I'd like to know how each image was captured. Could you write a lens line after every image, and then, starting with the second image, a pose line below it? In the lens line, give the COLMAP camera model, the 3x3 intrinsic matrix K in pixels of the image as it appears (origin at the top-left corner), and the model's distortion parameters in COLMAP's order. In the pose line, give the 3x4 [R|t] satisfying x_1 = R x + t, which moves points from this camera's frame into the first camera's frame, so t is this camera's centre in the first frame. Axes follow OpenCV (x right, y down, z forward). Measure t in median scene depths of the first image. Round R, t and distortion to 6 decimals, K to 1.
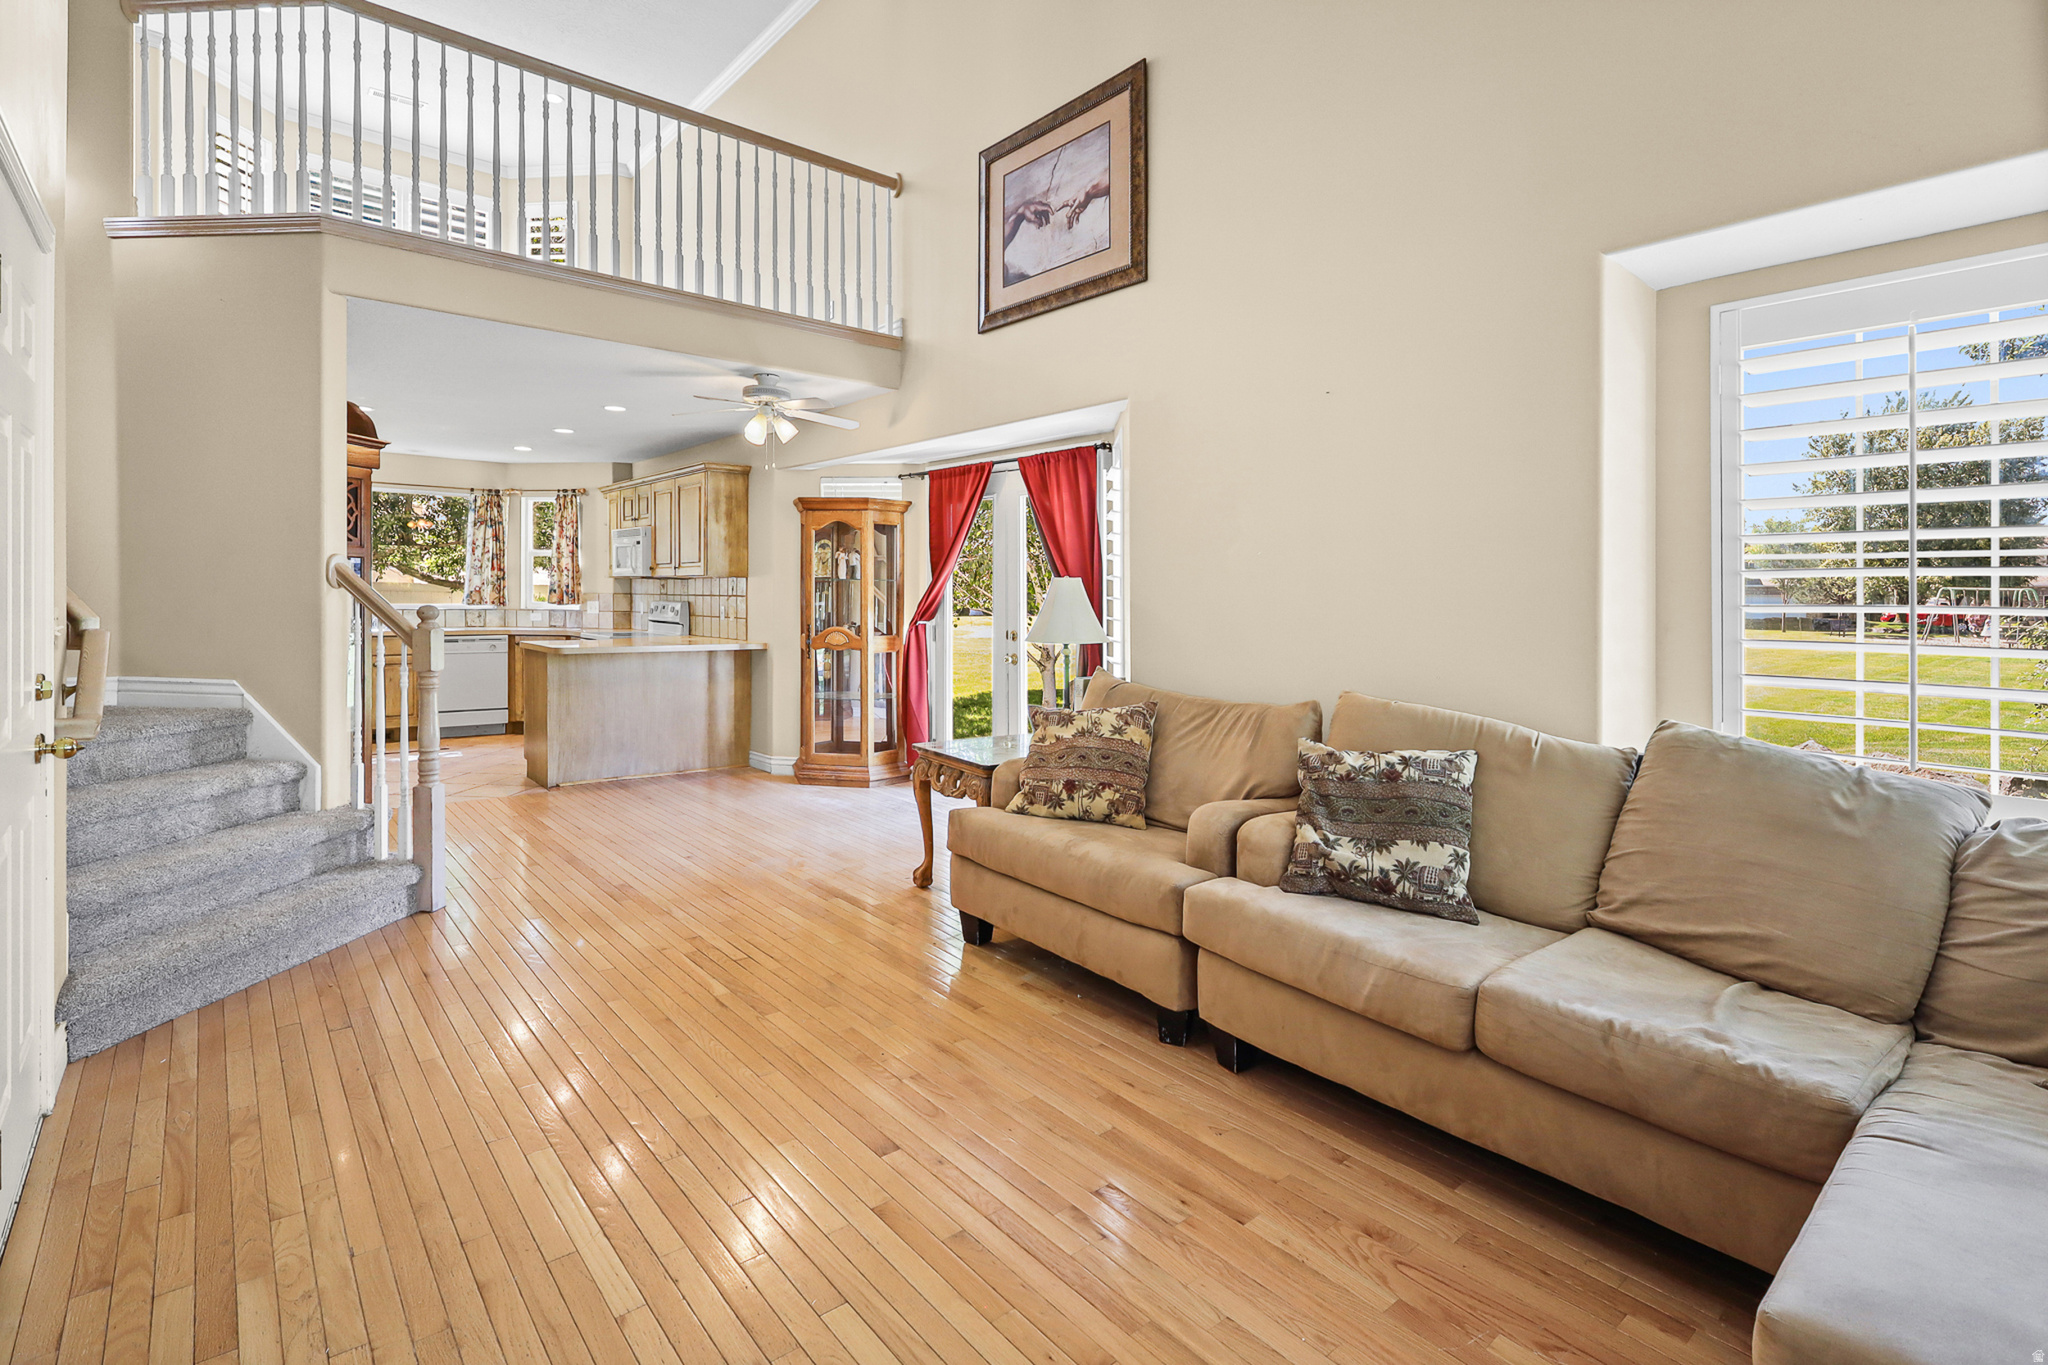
lens RADIAL K [[1023.9, 0, 1019.3], [0, 1023.9, 627.5], [0, 0, 1]] dist [0.002138, 0.000611]
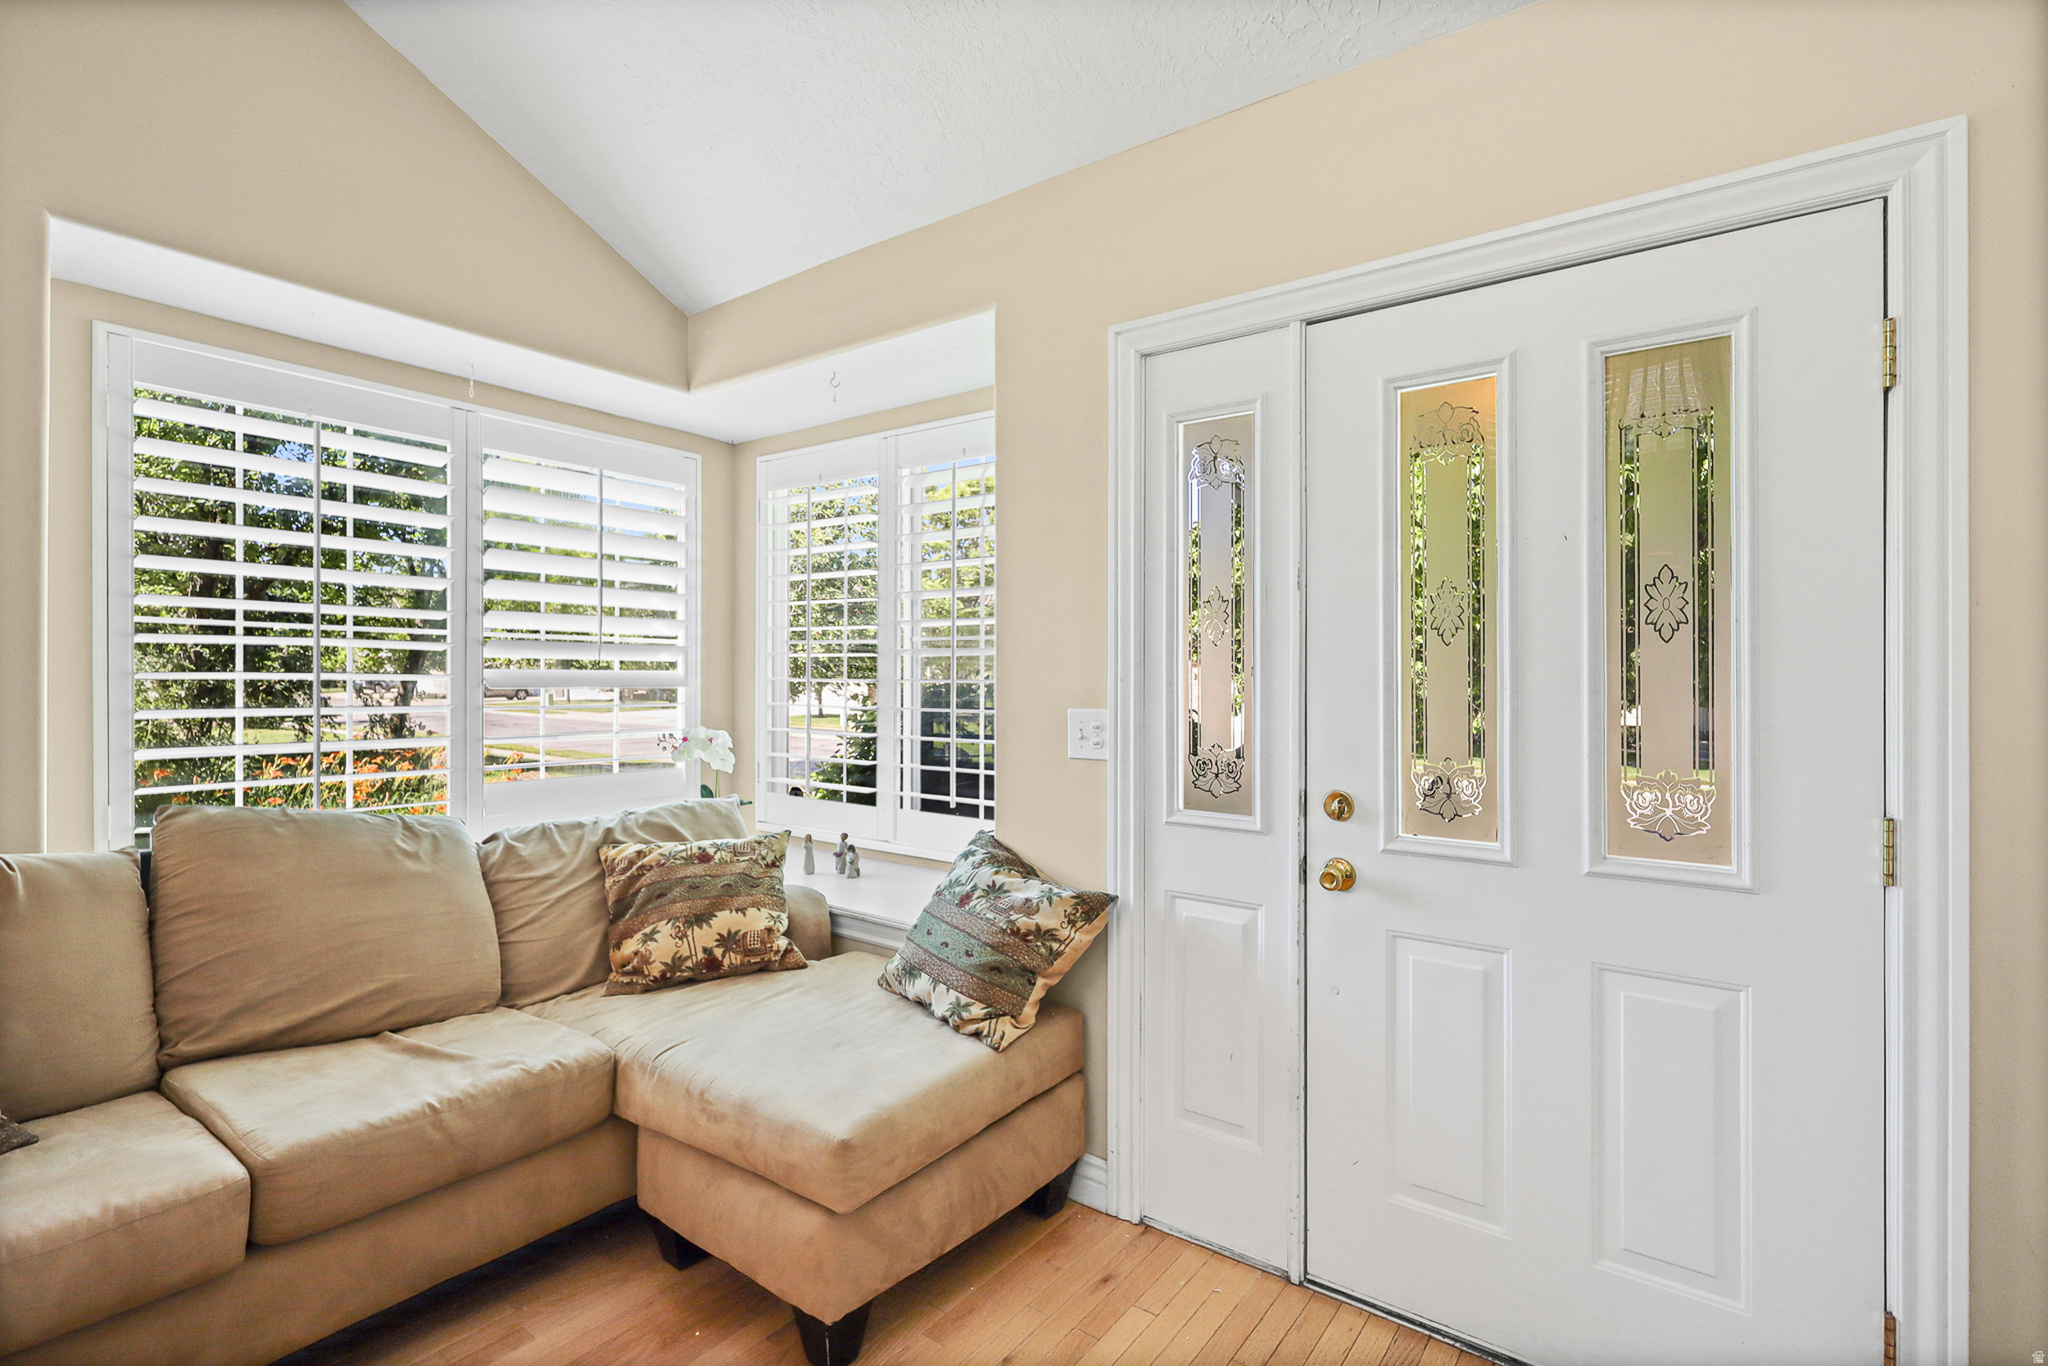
lens RADIAL K [[974.1, 0, 1019.6], [0, 974.1, 672.5], [0, 0, 1]] dist [-0.000280, 0.000284]
pose [[-0.237252, -0.009533, 0.971401, -0.113410], [0.017929, 0.999739, 0.014190, -0.007127], [-0.971283, 0.020783, -0.237019, 0.165426]]
